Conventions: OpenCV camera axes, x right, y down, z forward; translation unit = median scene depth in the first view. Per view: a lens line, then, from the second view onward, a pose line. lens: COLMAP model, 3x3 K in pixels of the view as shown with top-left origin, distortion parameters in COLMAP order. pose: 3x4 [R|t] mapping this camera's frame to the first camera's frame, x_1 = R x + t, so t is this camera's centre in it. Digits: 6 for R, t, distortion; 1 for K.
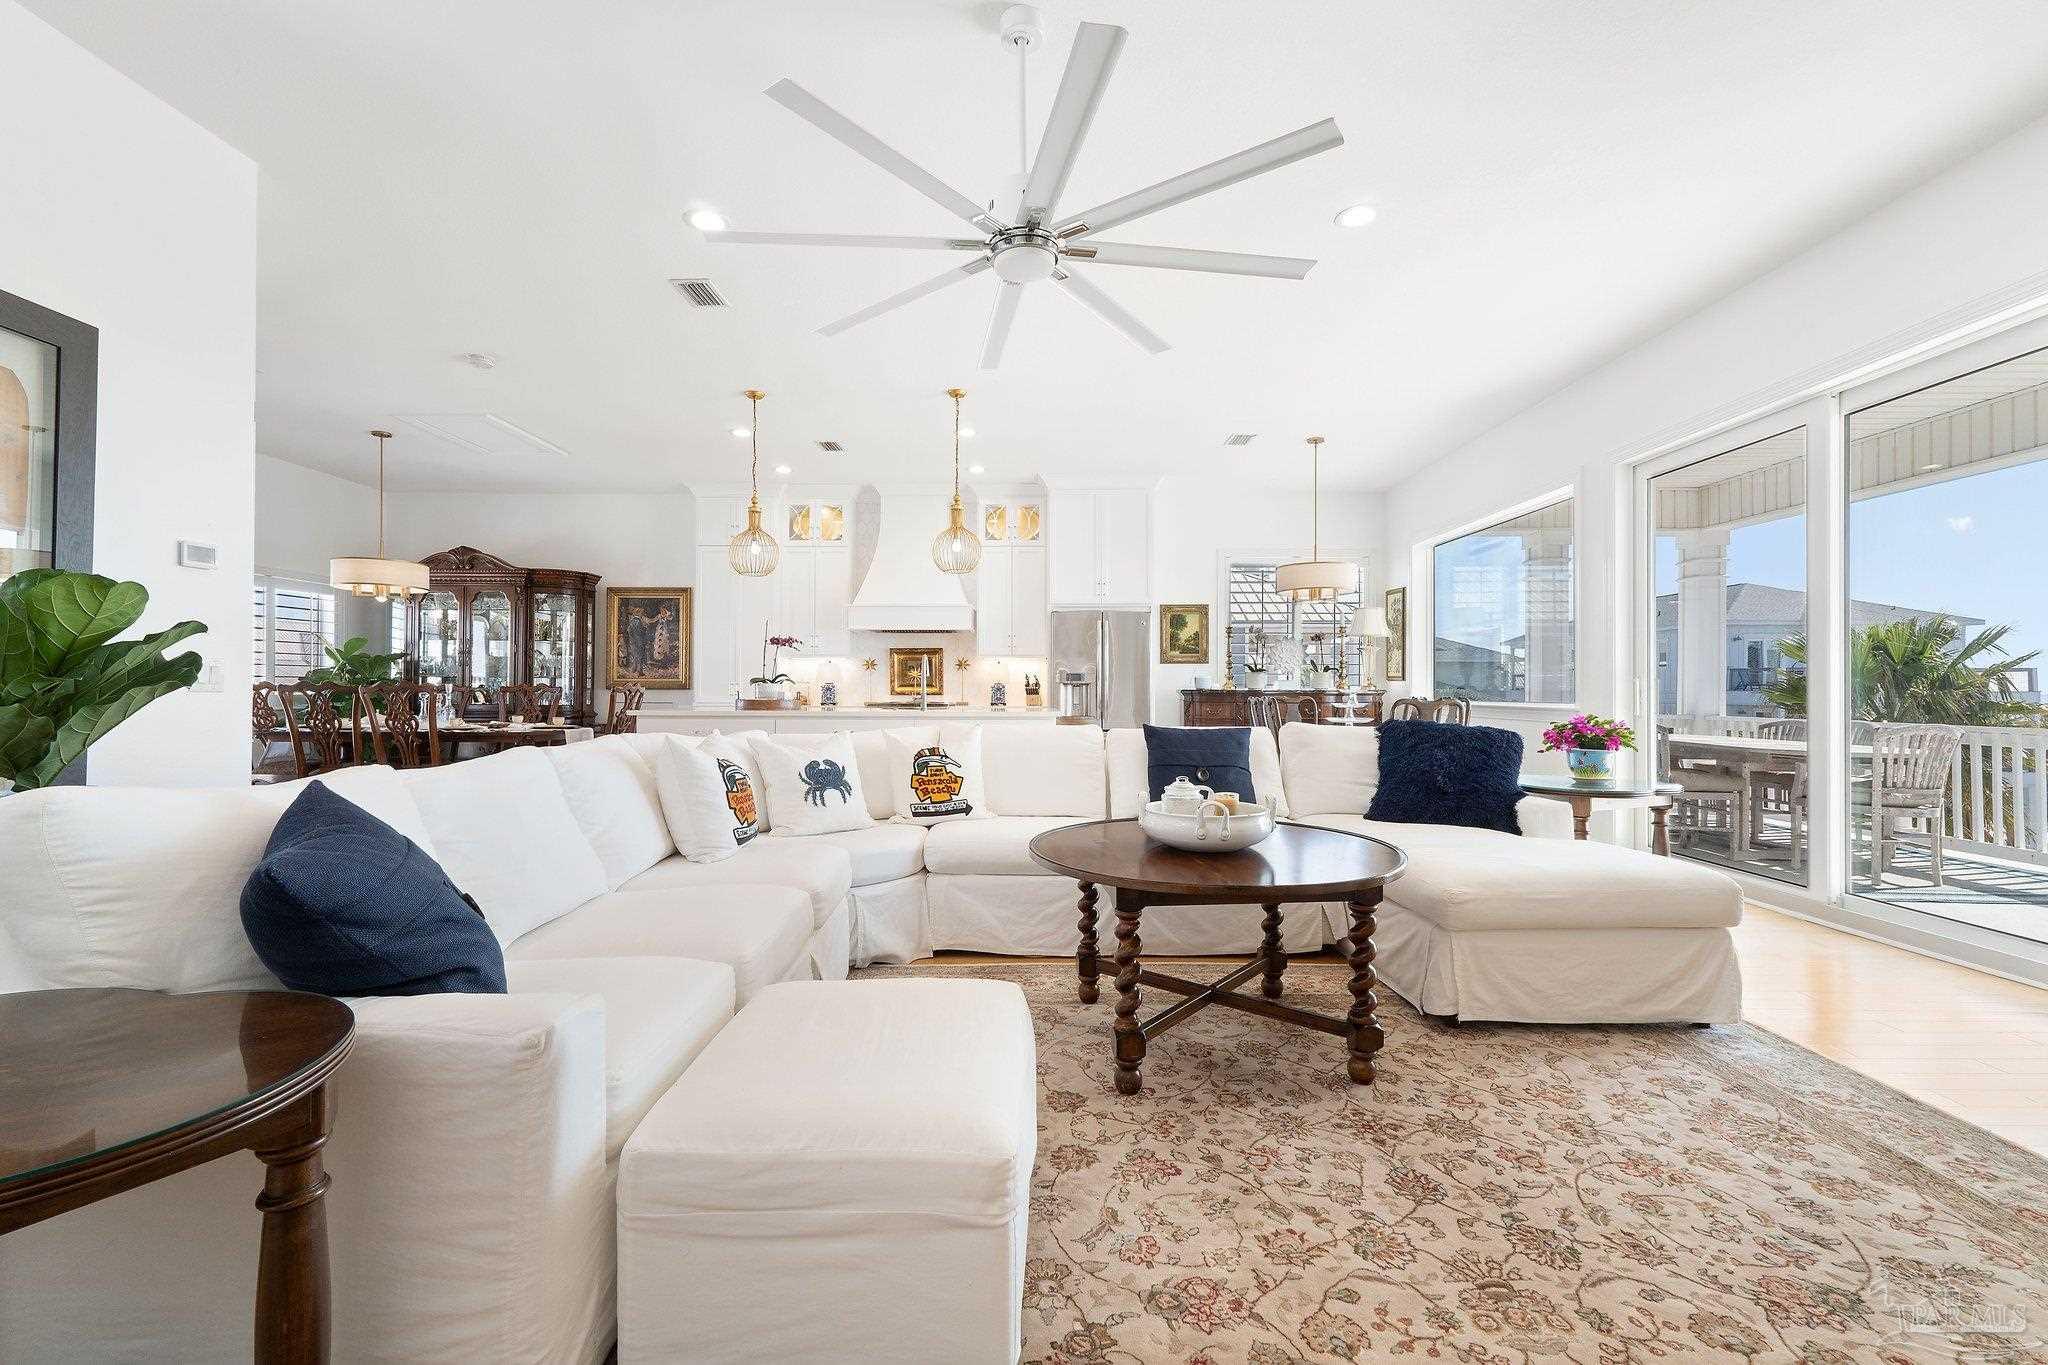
lens RADIAL K [[851.1, 0, 1018.9], [0, 851.1, 682.8], [0, 0, 1]] dist [0.004636, -0.000534]
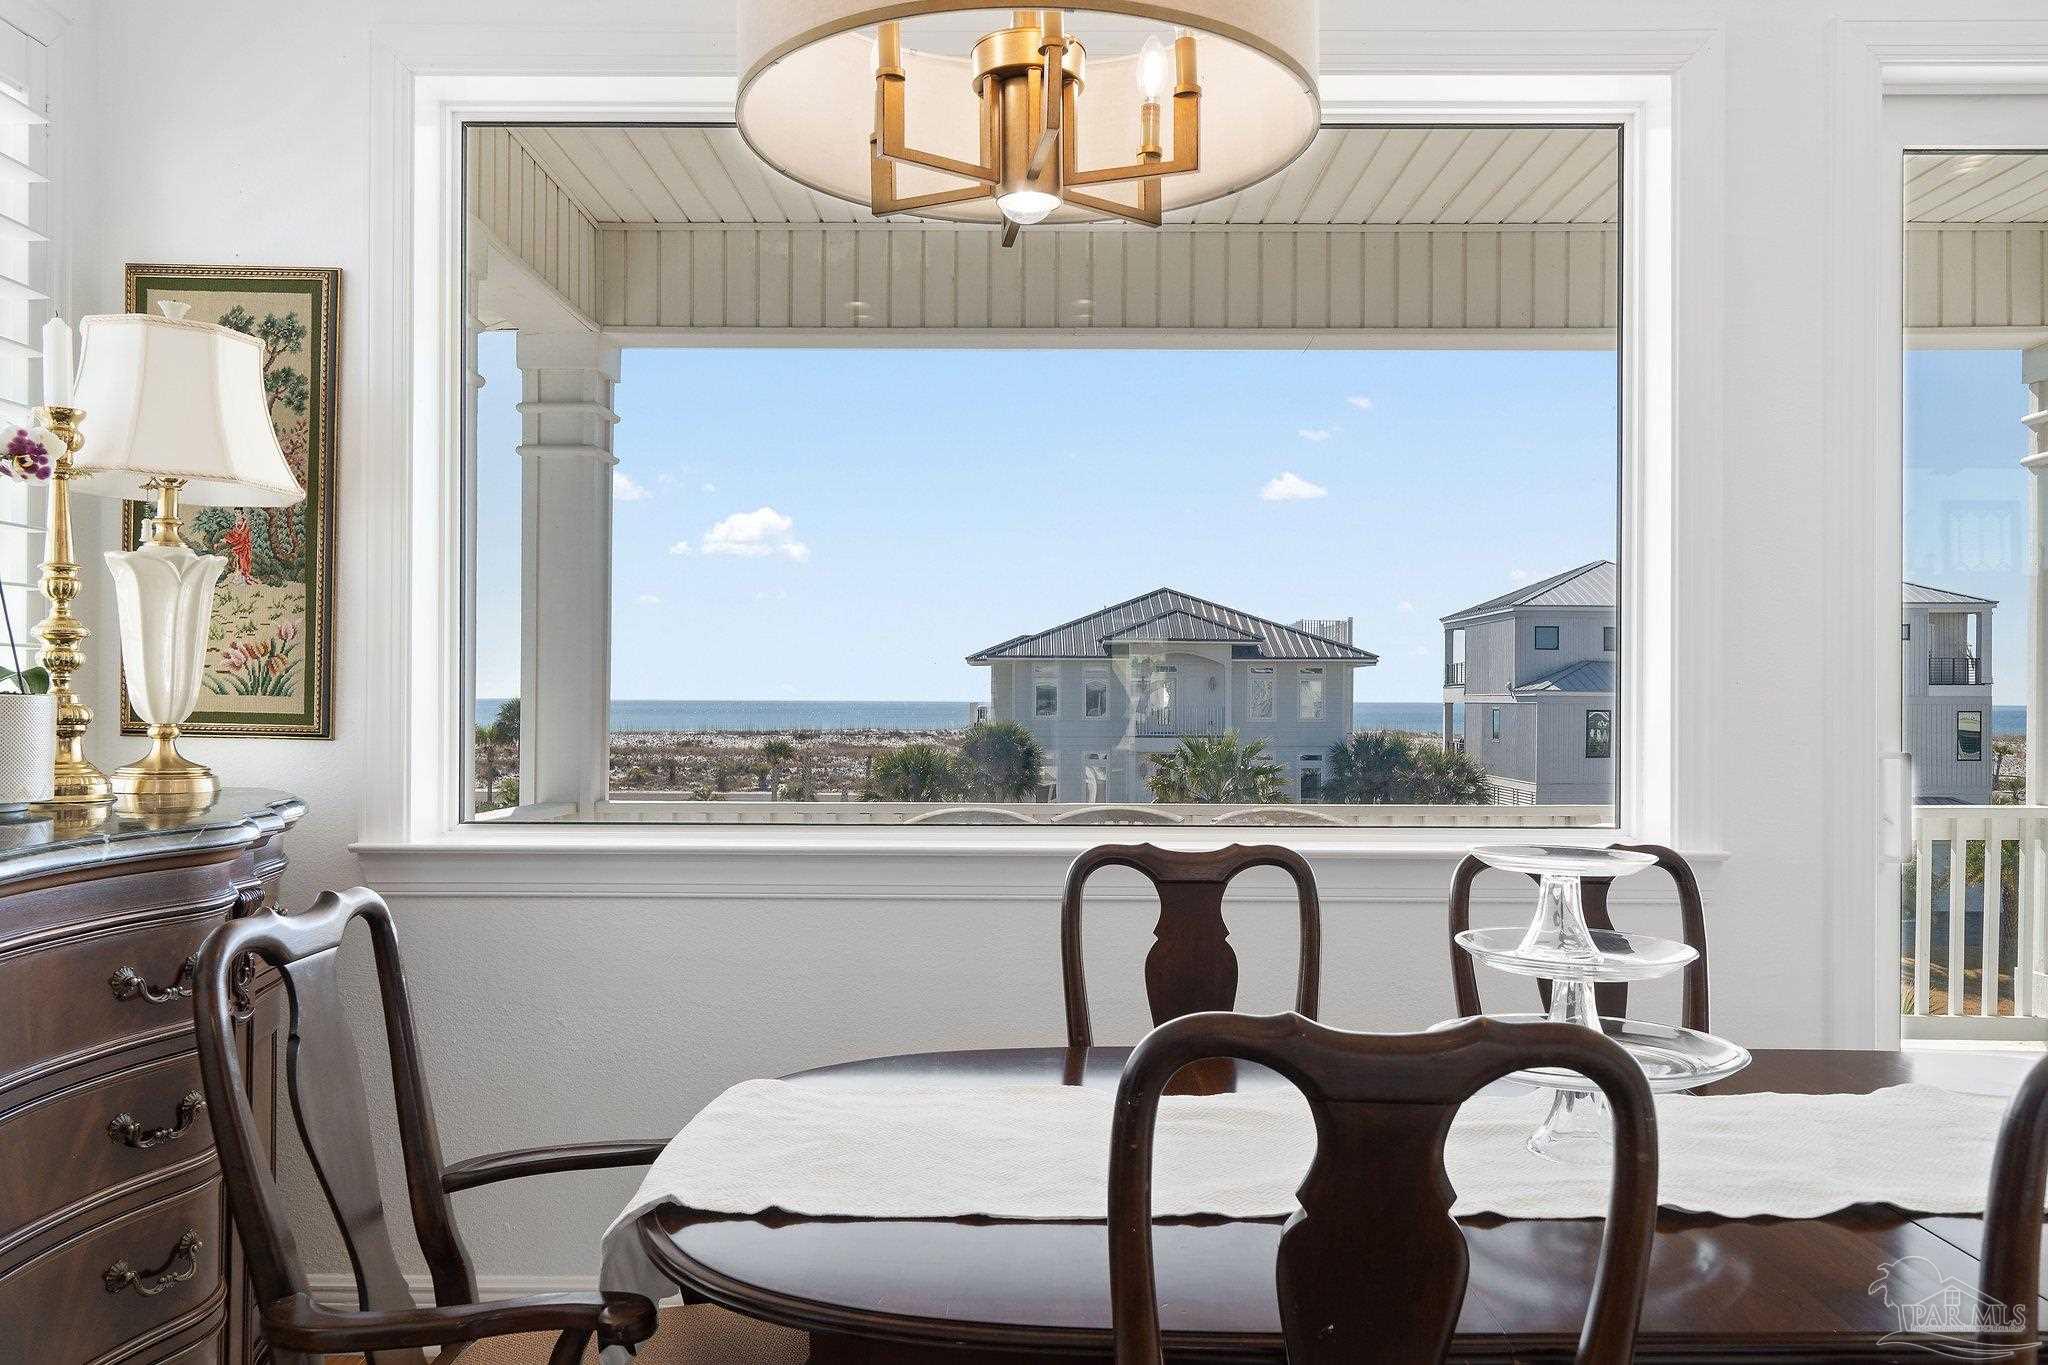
lens RADIAL K [[1545.7, 0, 1018.2], [0, 1545.7, 686.7], [0, 0, 1]] dist [0.002977, -0.005260]
pose [[-0.007402, 0.004808, 0.999961, 0.088012], [-0.013960, 0.999890, -0.004911, -0.014818], [-0.999875, -0.013996, -0.007334, 0.820941]]
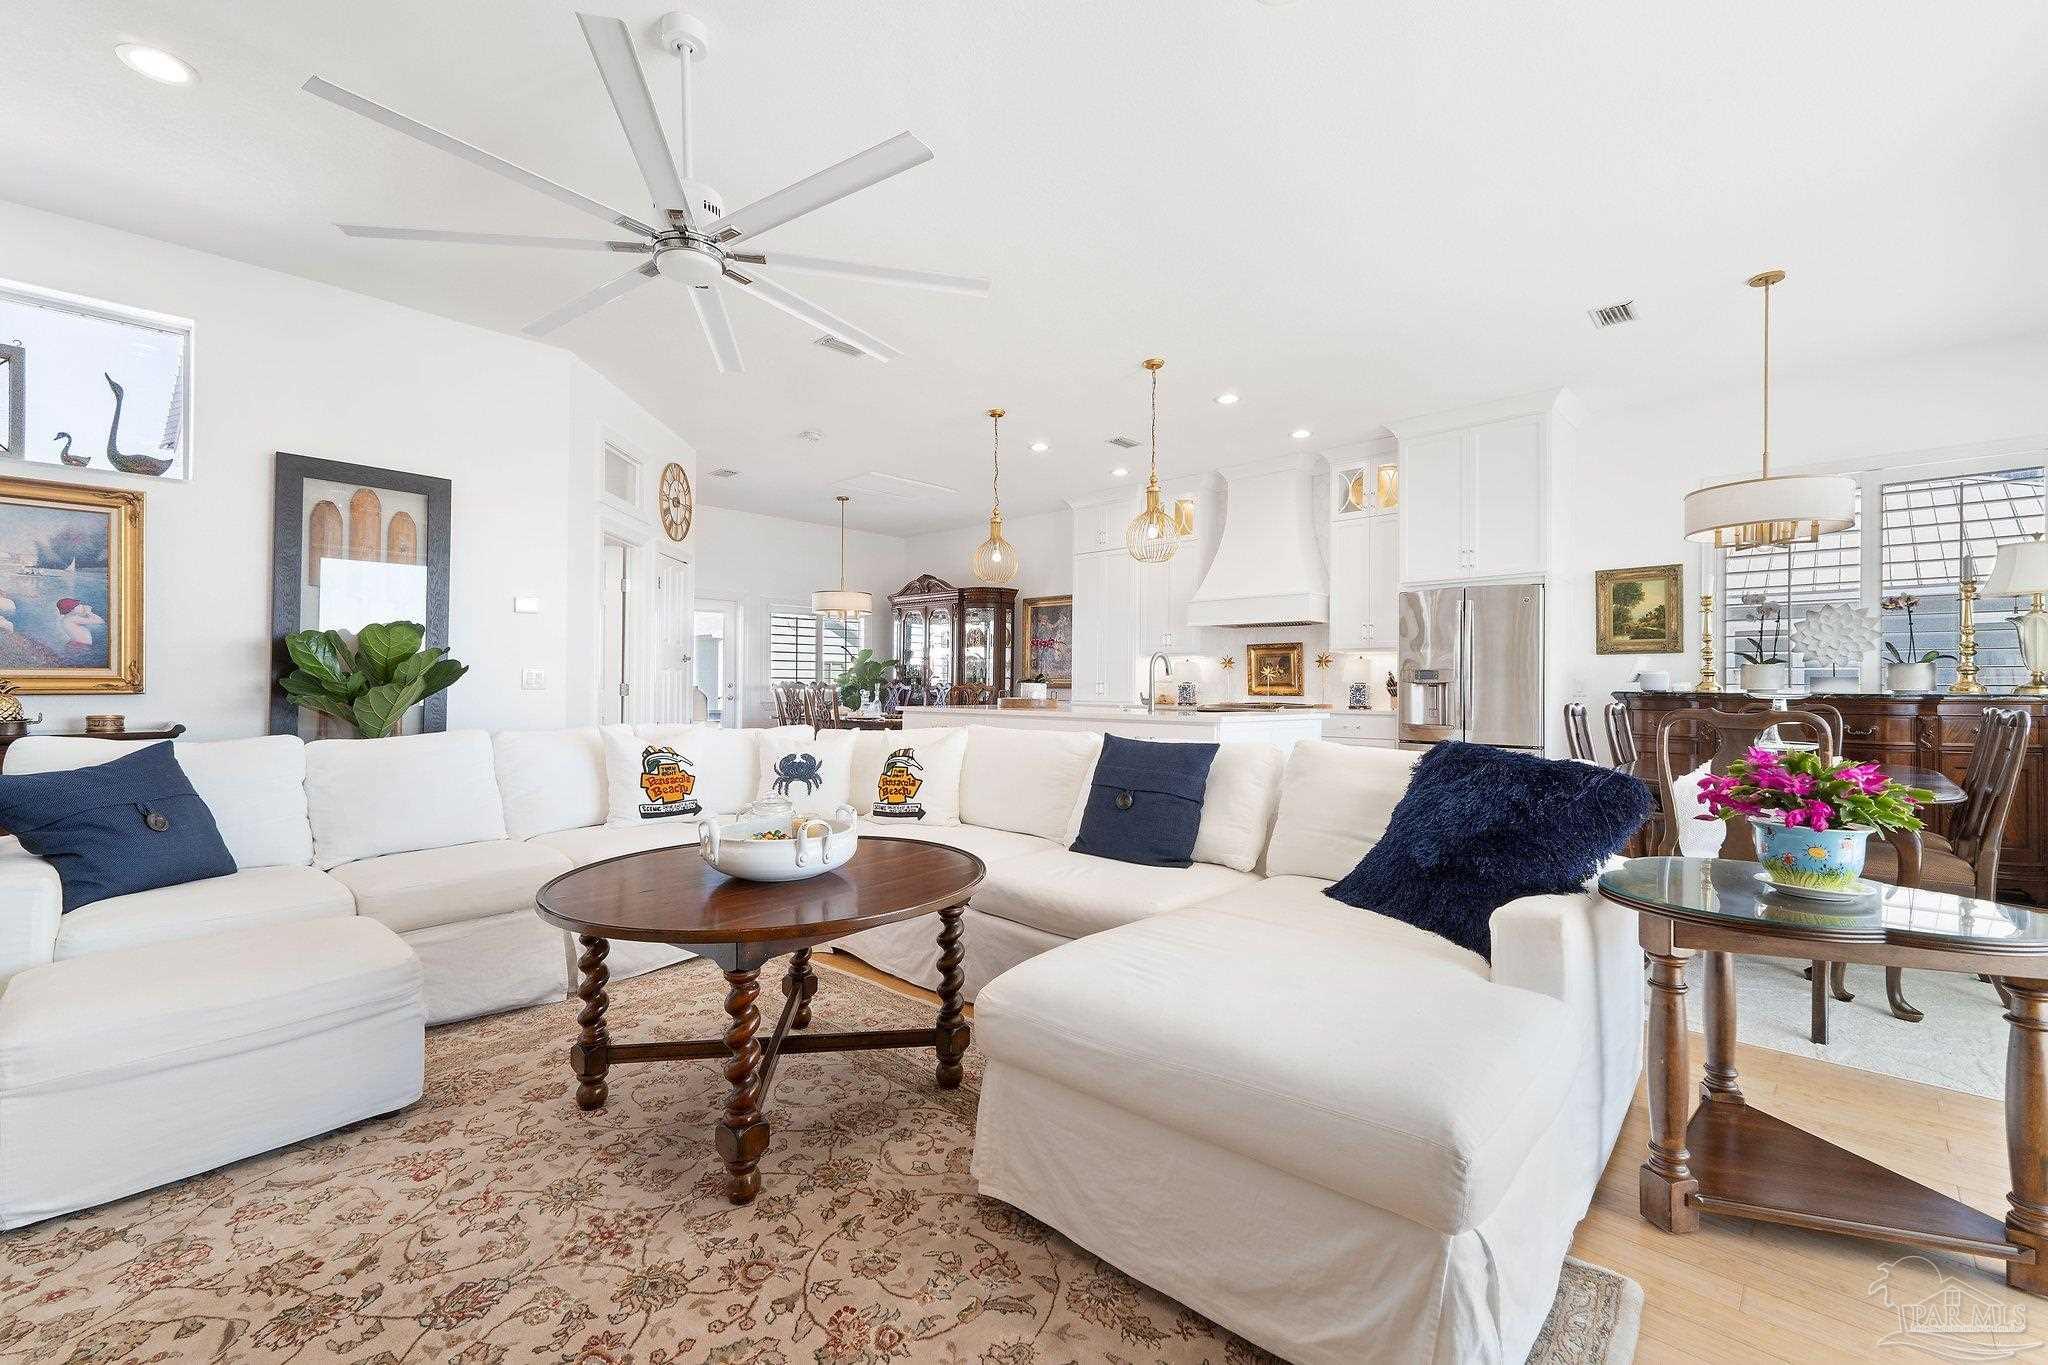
lens RADIAL K [[851.1, 0, 1022.4], [0, 851.1, 681.7], [0, 0, 1]] dist [0.004636, -0.000534]
pose [[0.738153, -0.001620, -0.674632, 0.301108], [0.001848, 0.999998, -0.000379, -0.000457], [0.674631, -0.000968, 0.738154, 0.162014]]
